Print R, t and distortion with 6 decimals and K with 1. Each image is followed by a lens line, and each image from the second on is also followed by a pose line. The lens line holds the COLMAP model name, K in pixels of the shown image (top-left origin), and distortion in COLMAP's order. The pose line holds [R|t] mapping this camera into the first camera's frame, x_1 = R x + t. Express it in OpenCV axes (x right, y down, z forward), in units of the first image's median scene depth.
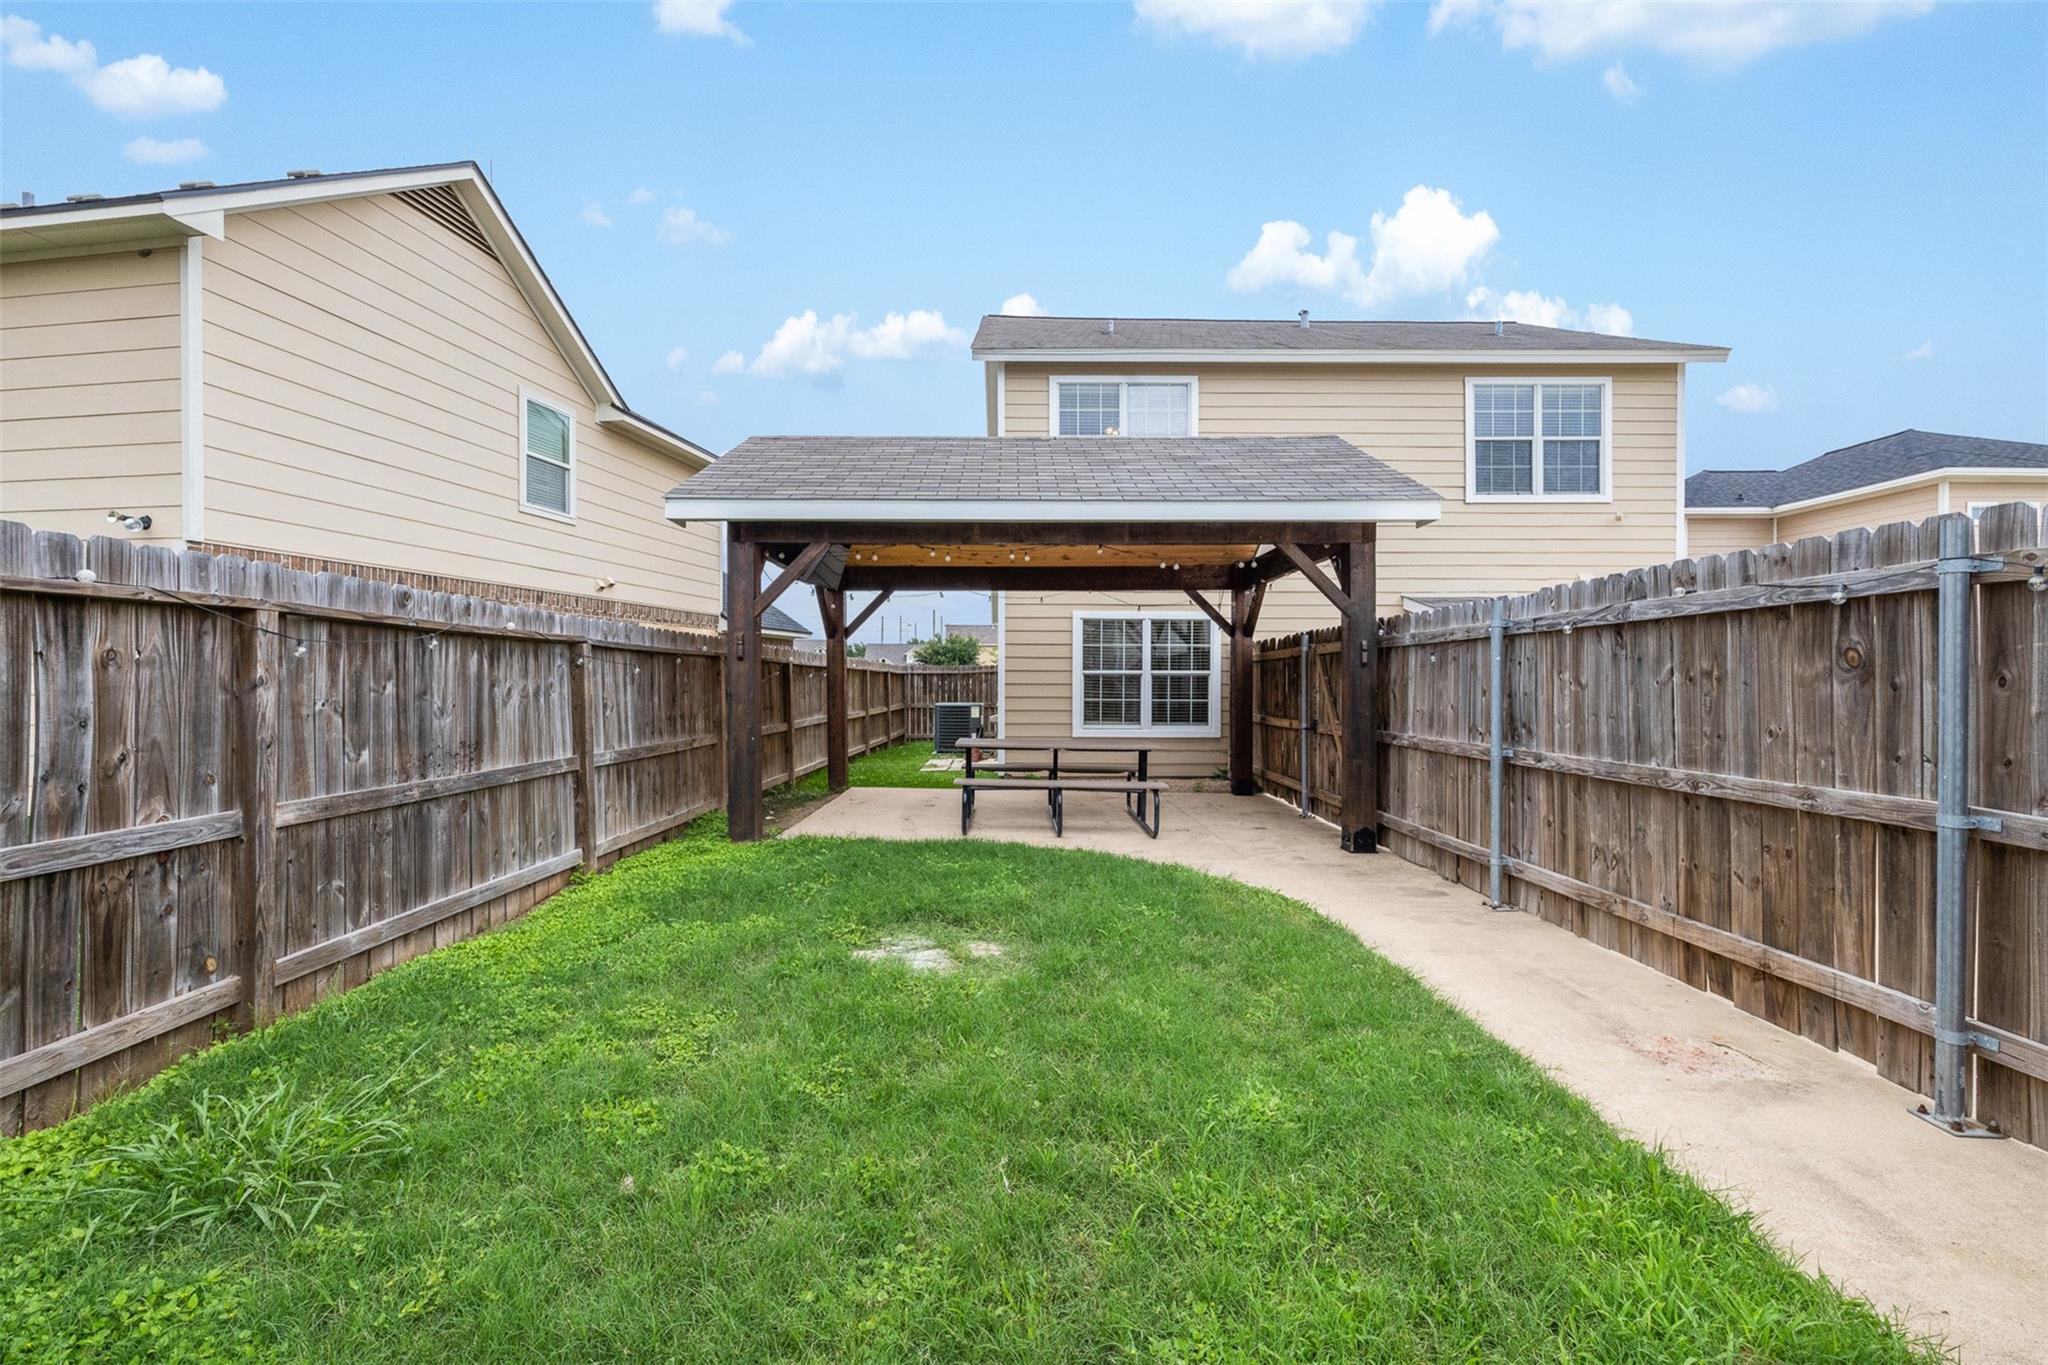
lens RADIAL K [[868.7, 0, 1024.0], [0, 868.7, 682.5], [0, 0, 1]] dist [0.011919, 0.000334]
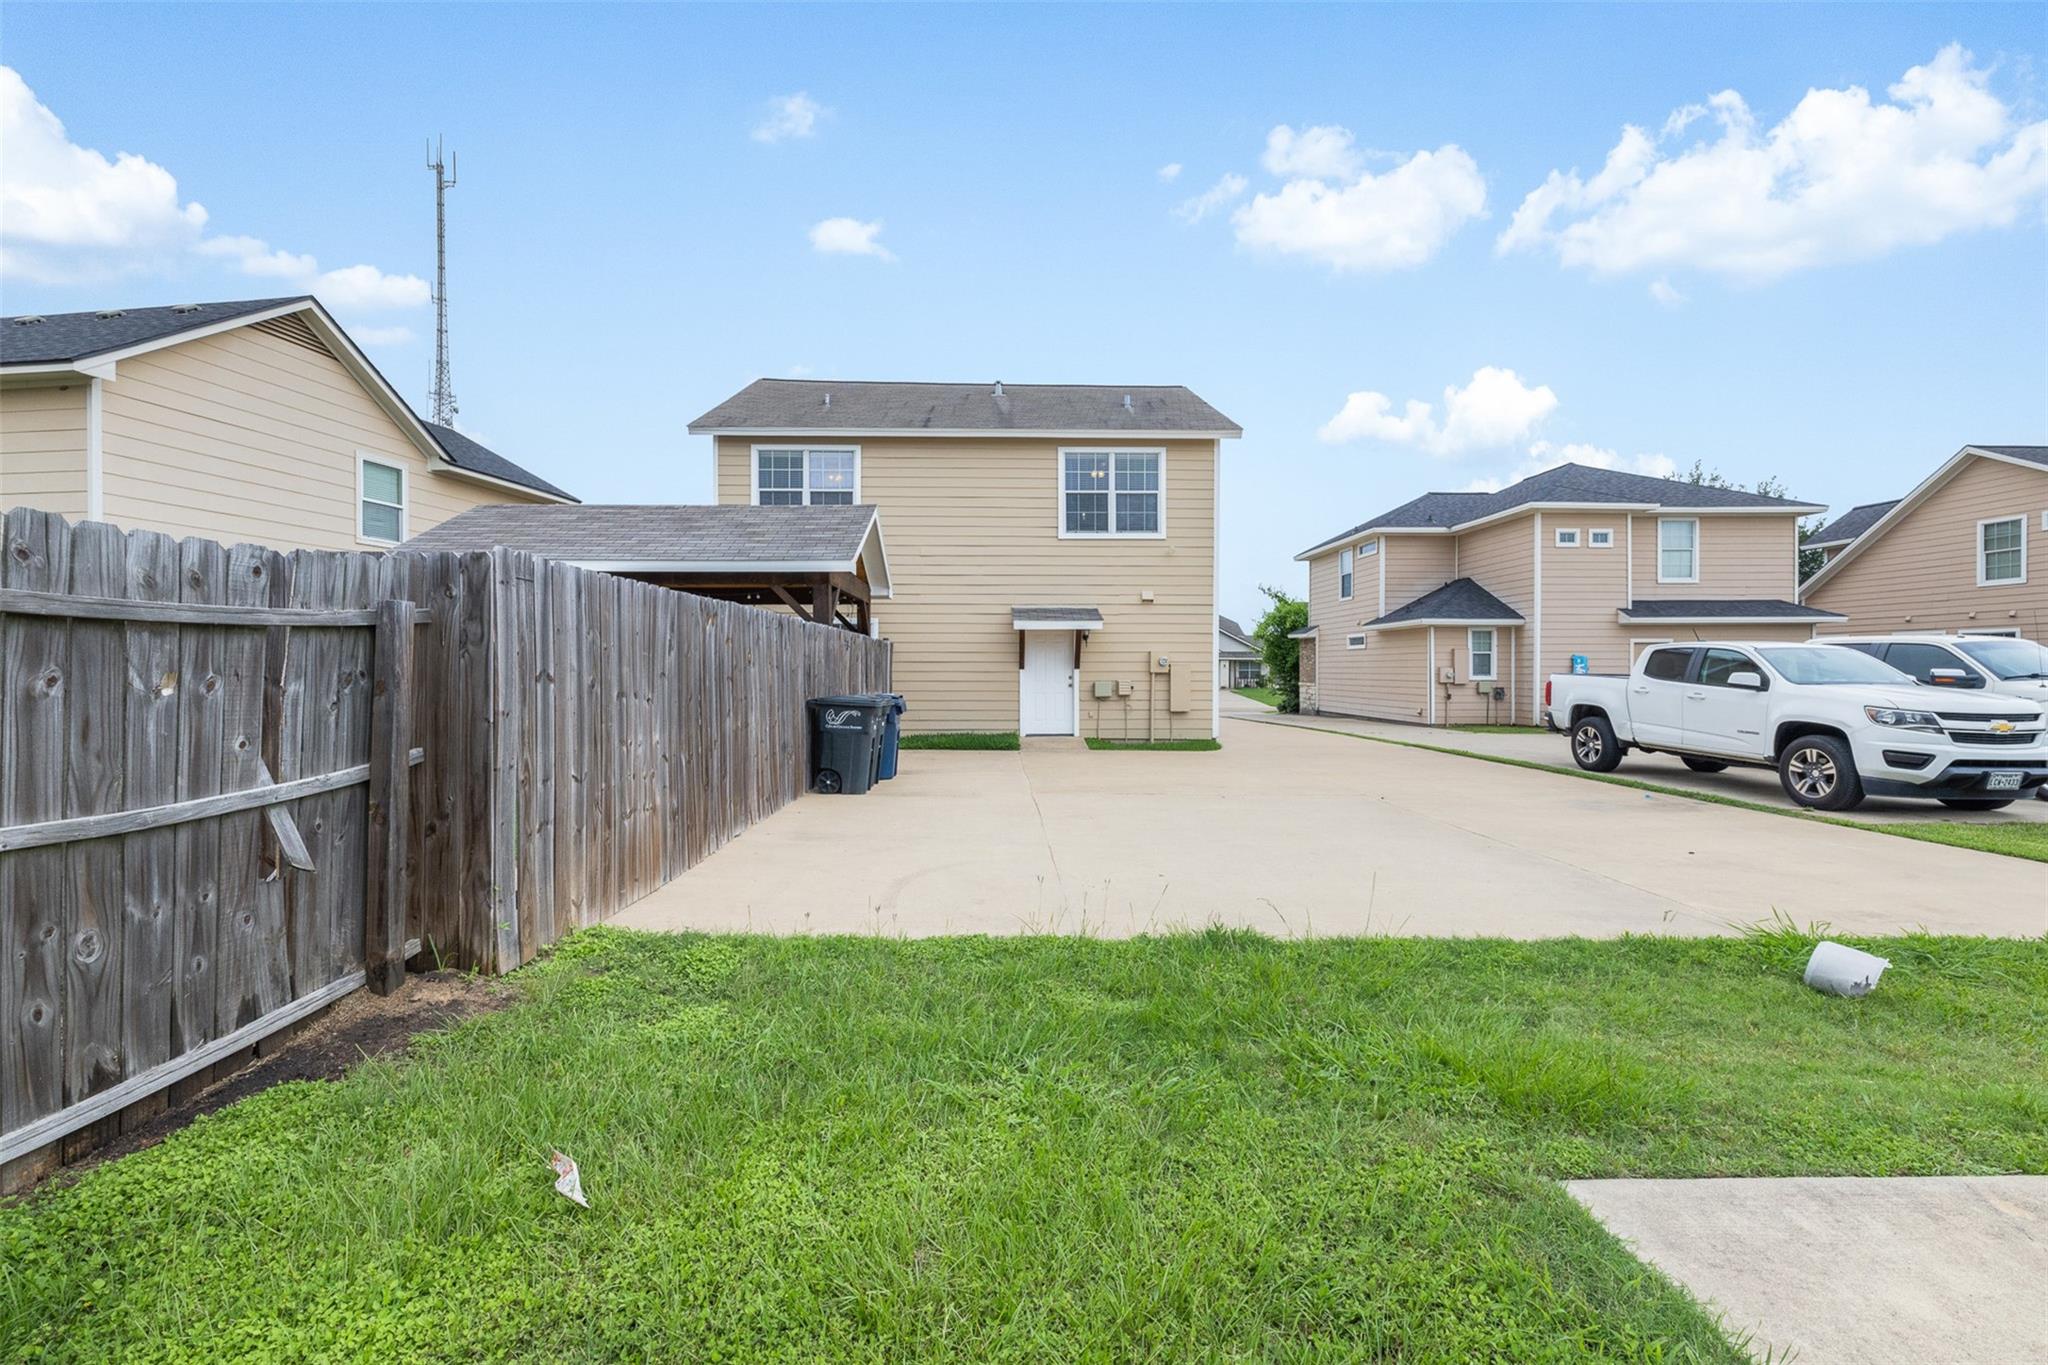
lens RADIAL K [[868.7, 0, 1024.0], [0, 868.7, 682.5], [0, 0, 1]] dist [0.011919, 0.000334]
pose [[0.999934, 0.002245, 0.011277, 0.436131], [-0.002375, 0.999931, 0.011513, 0.005149], [-0.011250, -0.011539, 0.999870, -0.372646]]
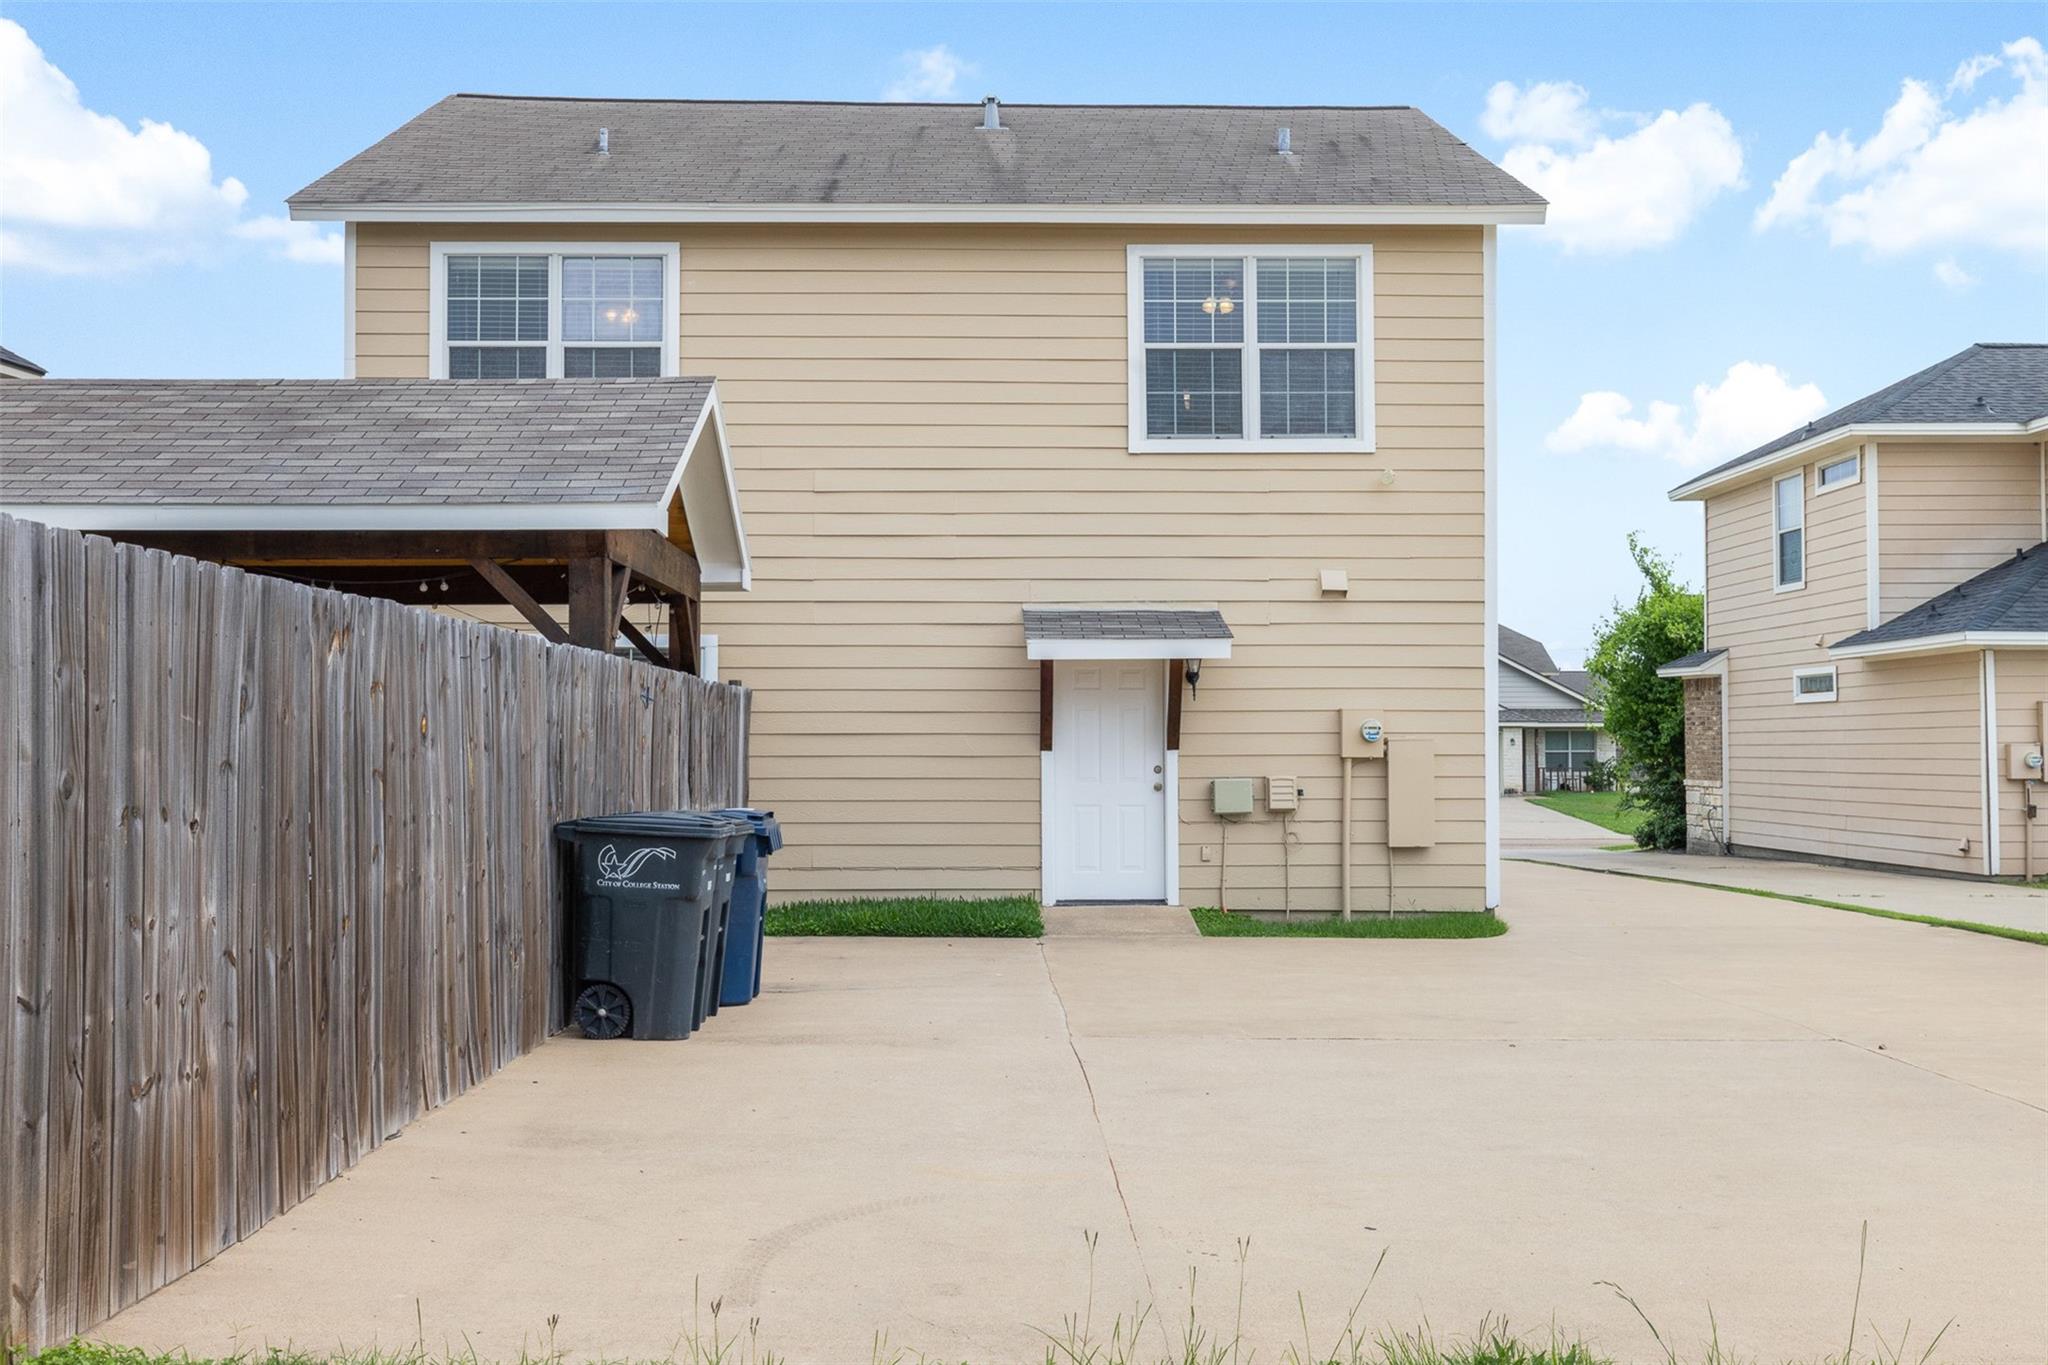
lens RADIAL K [[2043.3, 0, 1045.1], [0, 2043.3, 720.4], [0, 0, 1]] dist [0.011960, -0.011343]
pose [[0.999929, -0.000887, 0.011864, 0.430243], [0.001116, 0.999812, -0.019348, 0.006411], [-0.011845, 0.019359, 0.999742, -0.407183]]
